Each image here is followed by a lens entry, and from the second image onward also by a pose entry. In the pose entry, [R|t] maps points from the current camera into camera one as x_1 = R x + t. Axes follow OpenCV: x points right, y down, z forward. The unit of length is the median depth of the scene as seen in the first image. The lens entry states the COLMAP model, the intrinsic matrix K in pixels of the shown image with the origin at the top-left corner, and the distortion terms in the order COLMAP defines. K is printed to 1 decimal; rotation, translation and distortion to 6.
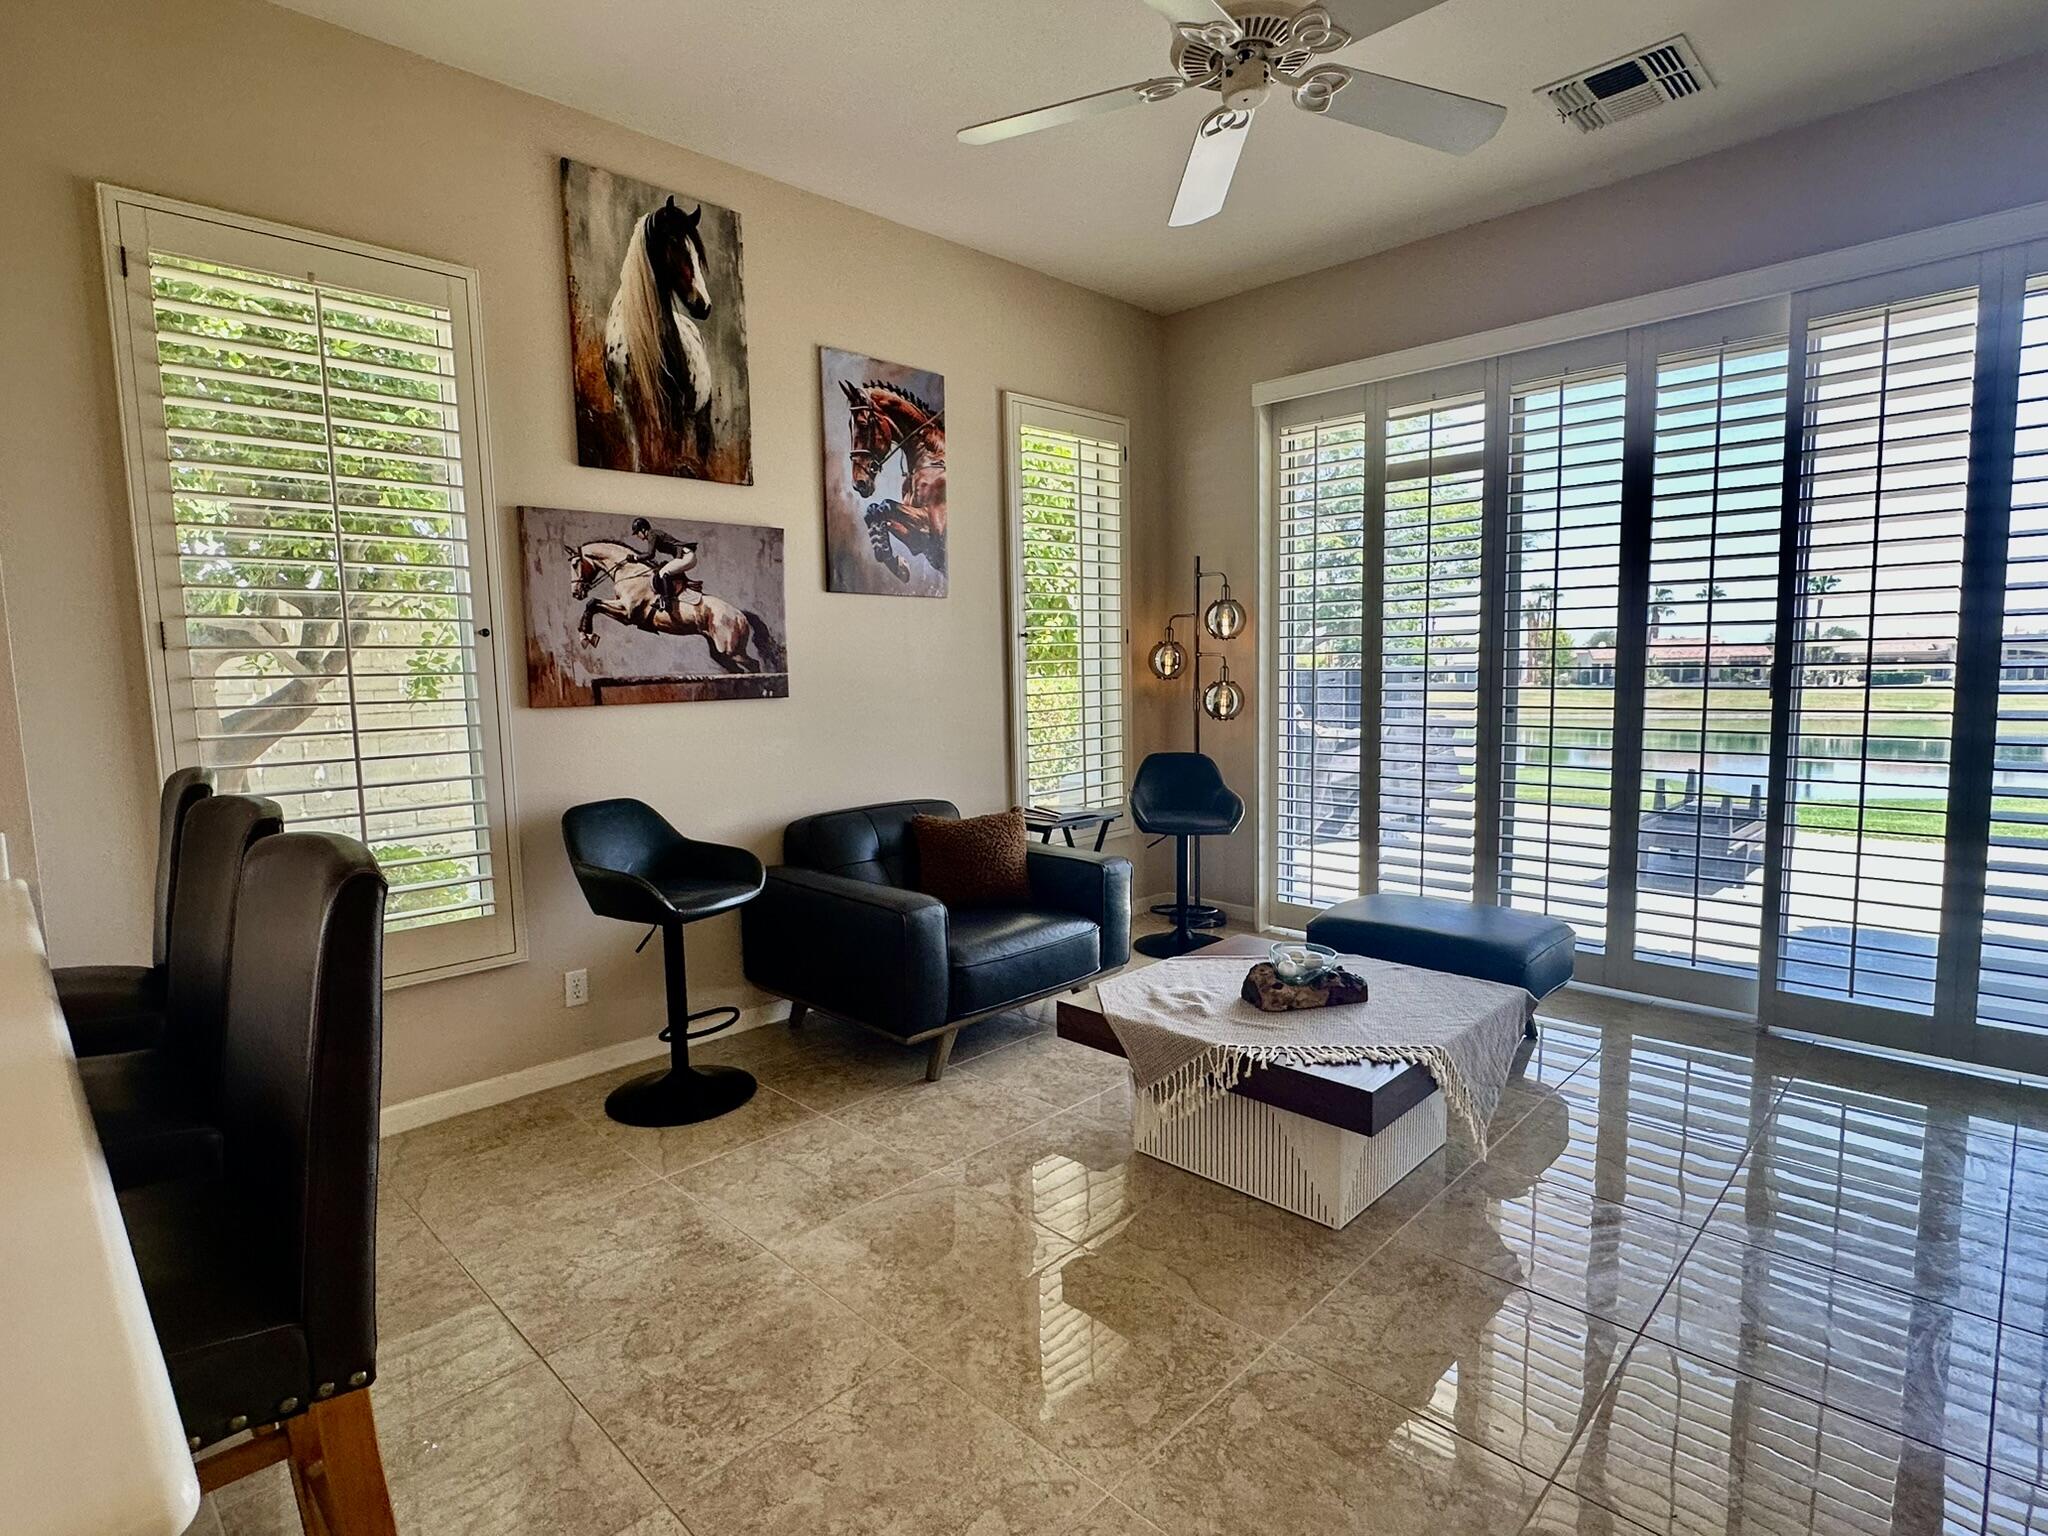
lens RADIAL K [[1048.6, 0, 1028.9], [0, 1048.6, 770.8], [0, 0, 1]] dist [-0.010680, -0.000028]
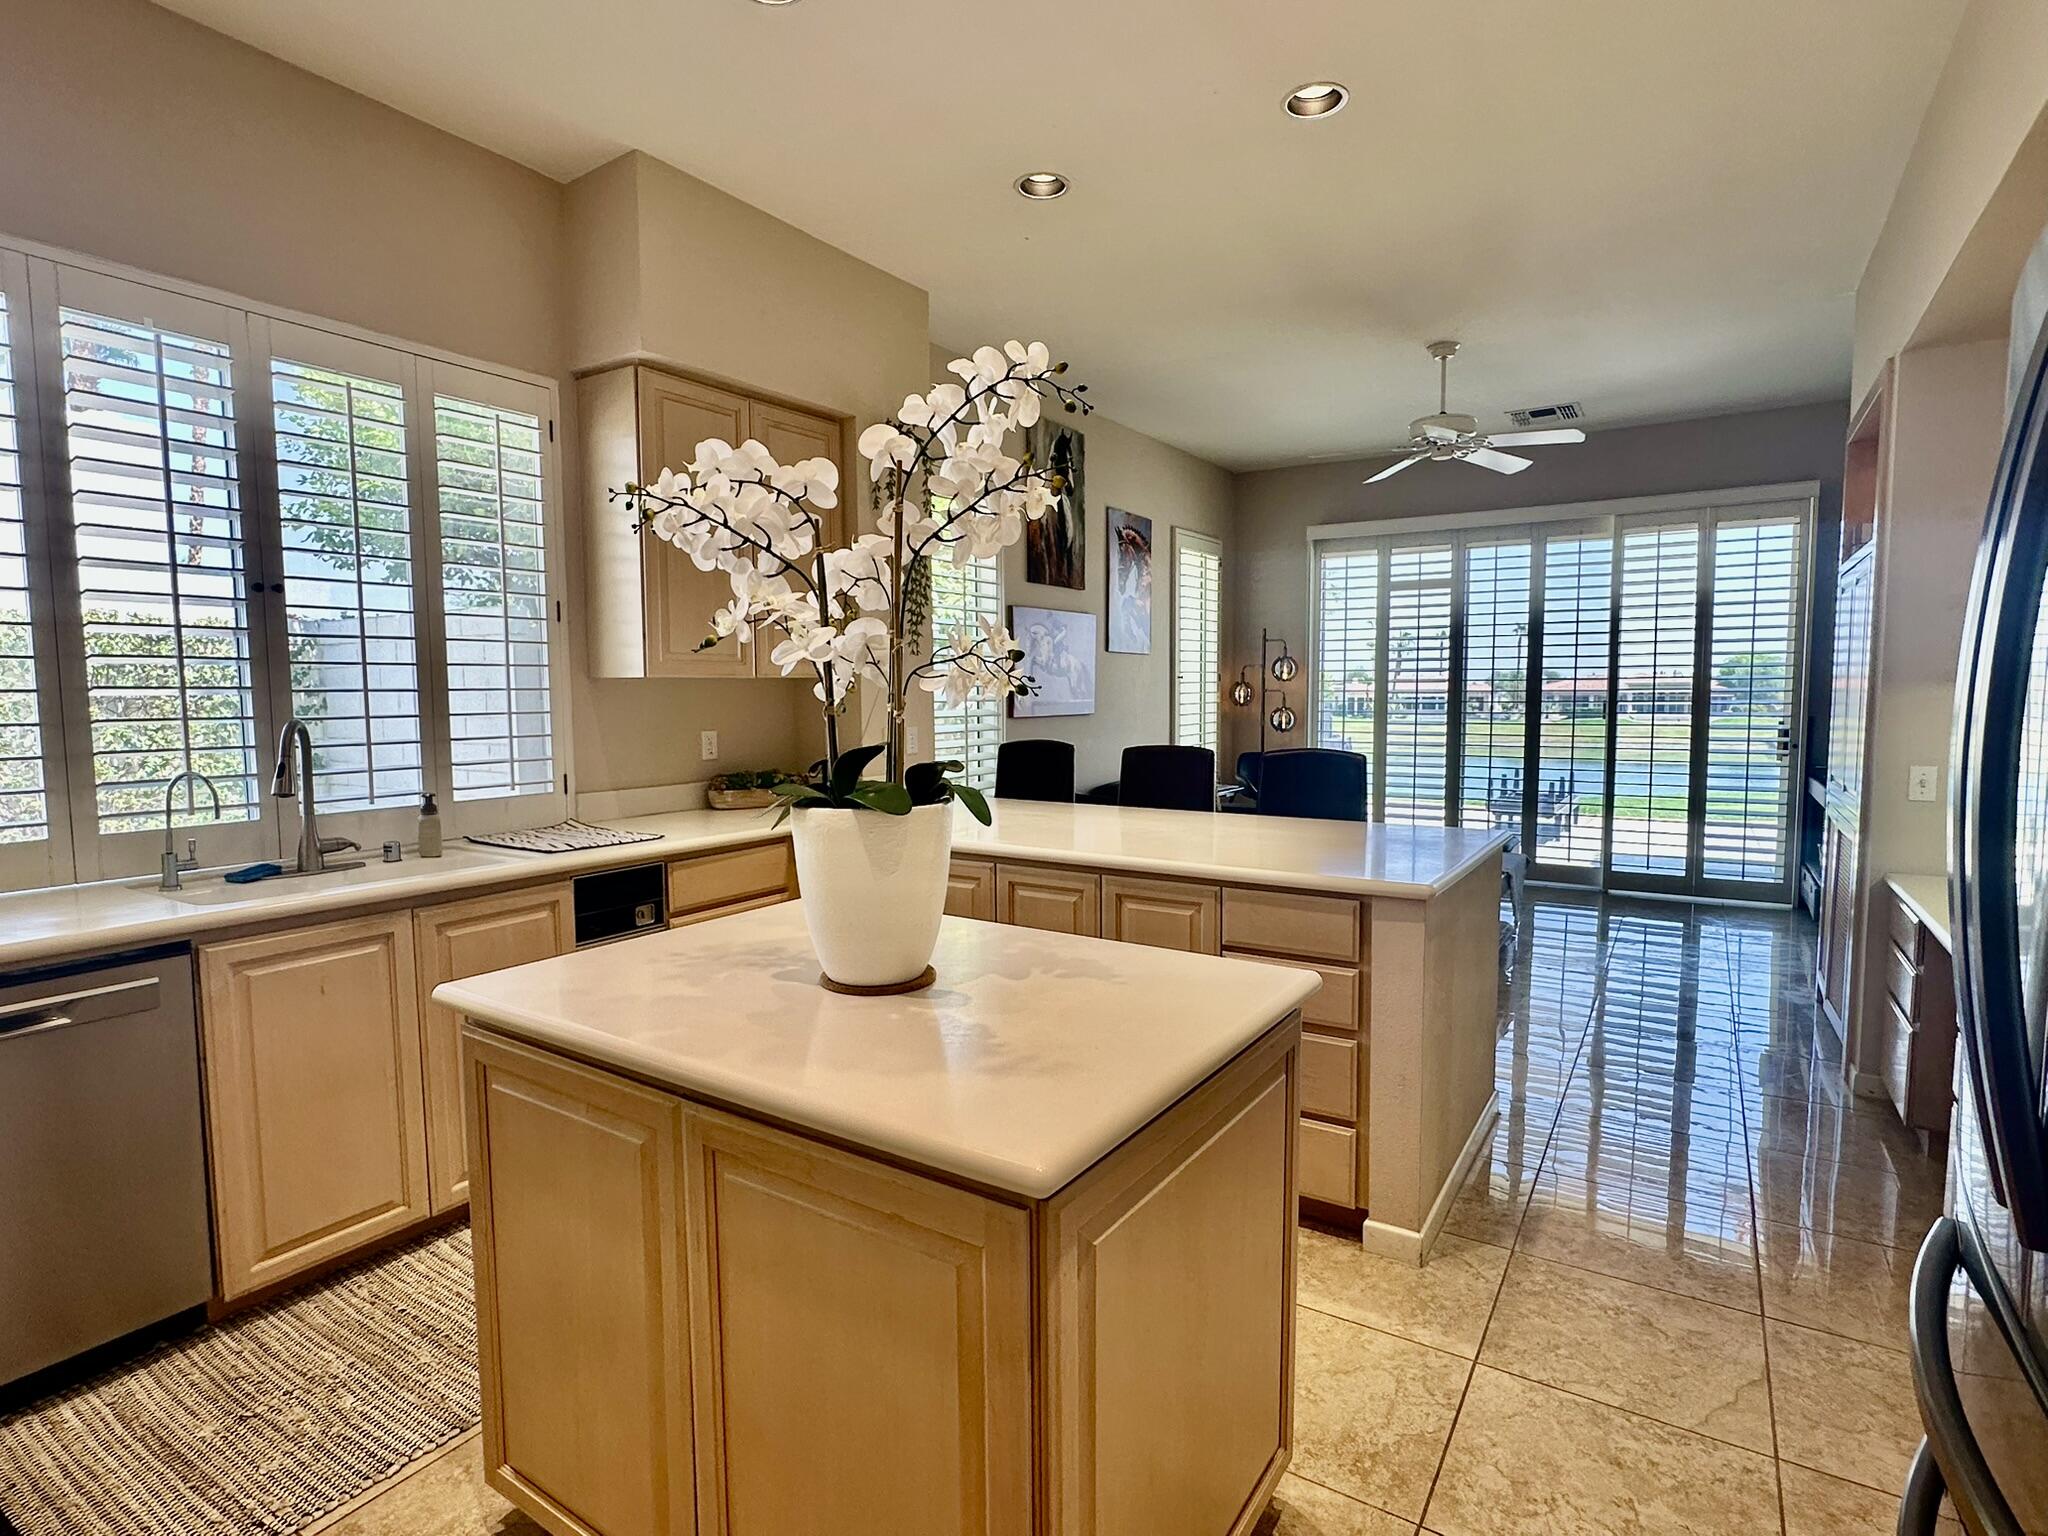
lens RADIAL K [[1048.6, 0, 1030.5], [0, 1048.6, 776.0], [0, 0, 1]] dist [-0.010680, -0.000028]
pose [[0.978711, -0.004230, 0.205200, -0.724306], [0.008672, 0.999747, -0.020754, 0.067391], [-0.205060, 0.022091, 0.978500, -0.668726]]
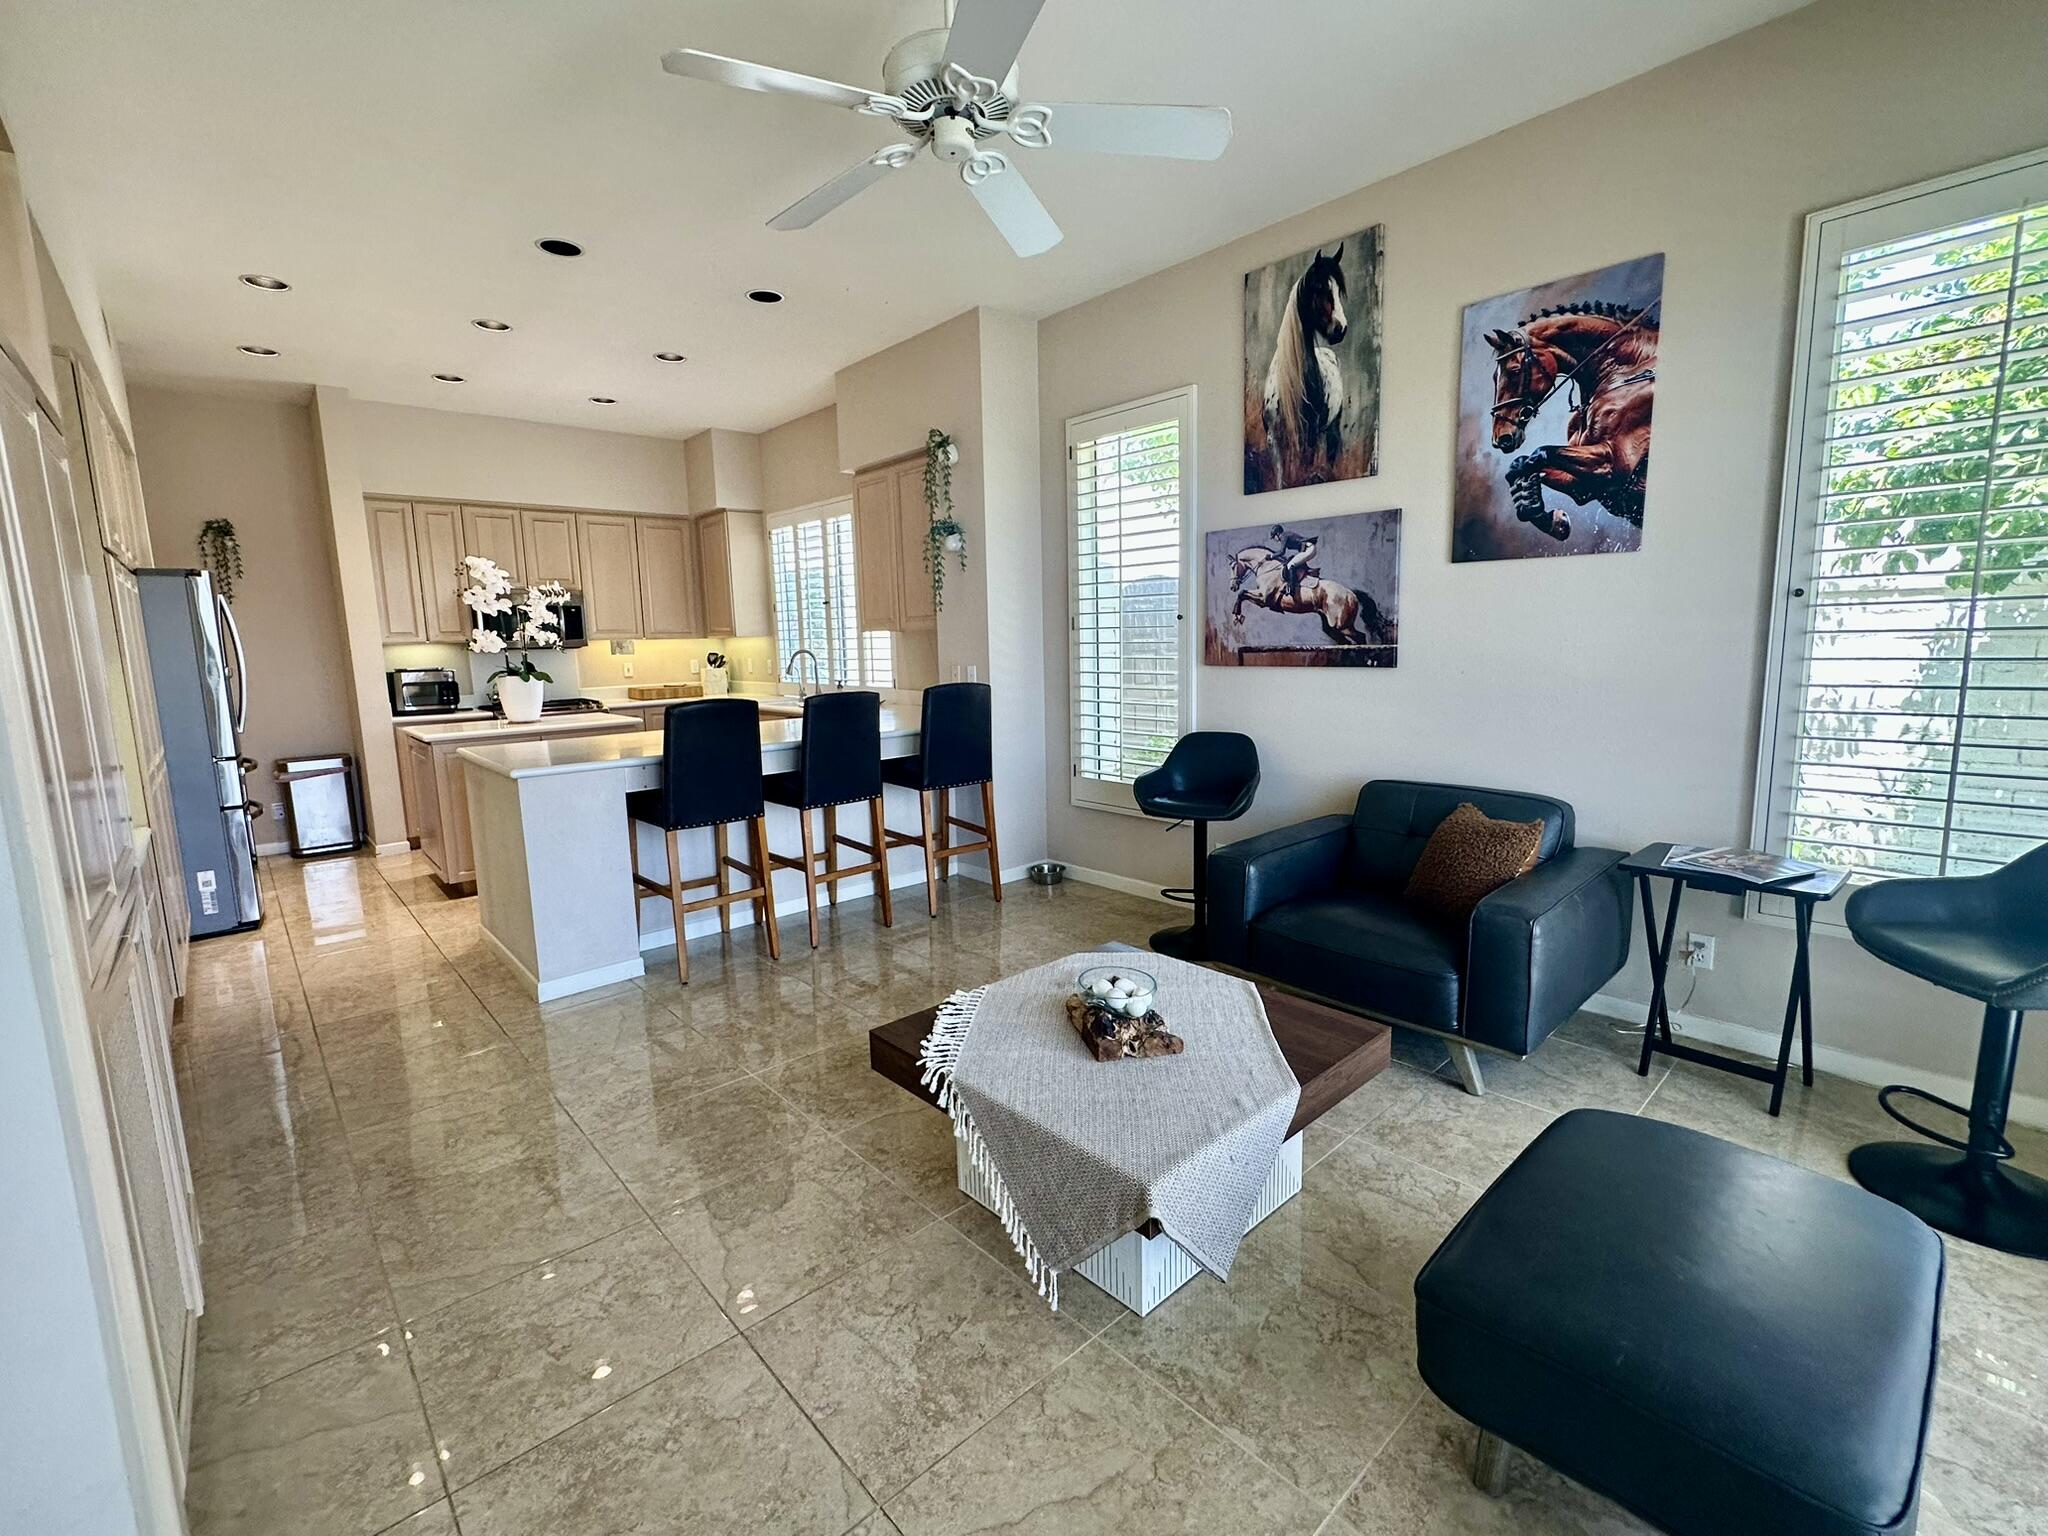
lens RADIAL K [[891.2, 0, 1030.5], [0, 891.2, 770.8], [0, 0, 1]] dist [-0.010724, 0.000155]
pose [[-0.052814, 0.166389, -0.984645, 0.758738], [-0.080282, 0.982122, 0.170269, -0.098154], [0.995372, 0.088042, -0.038511, 0.721647]]
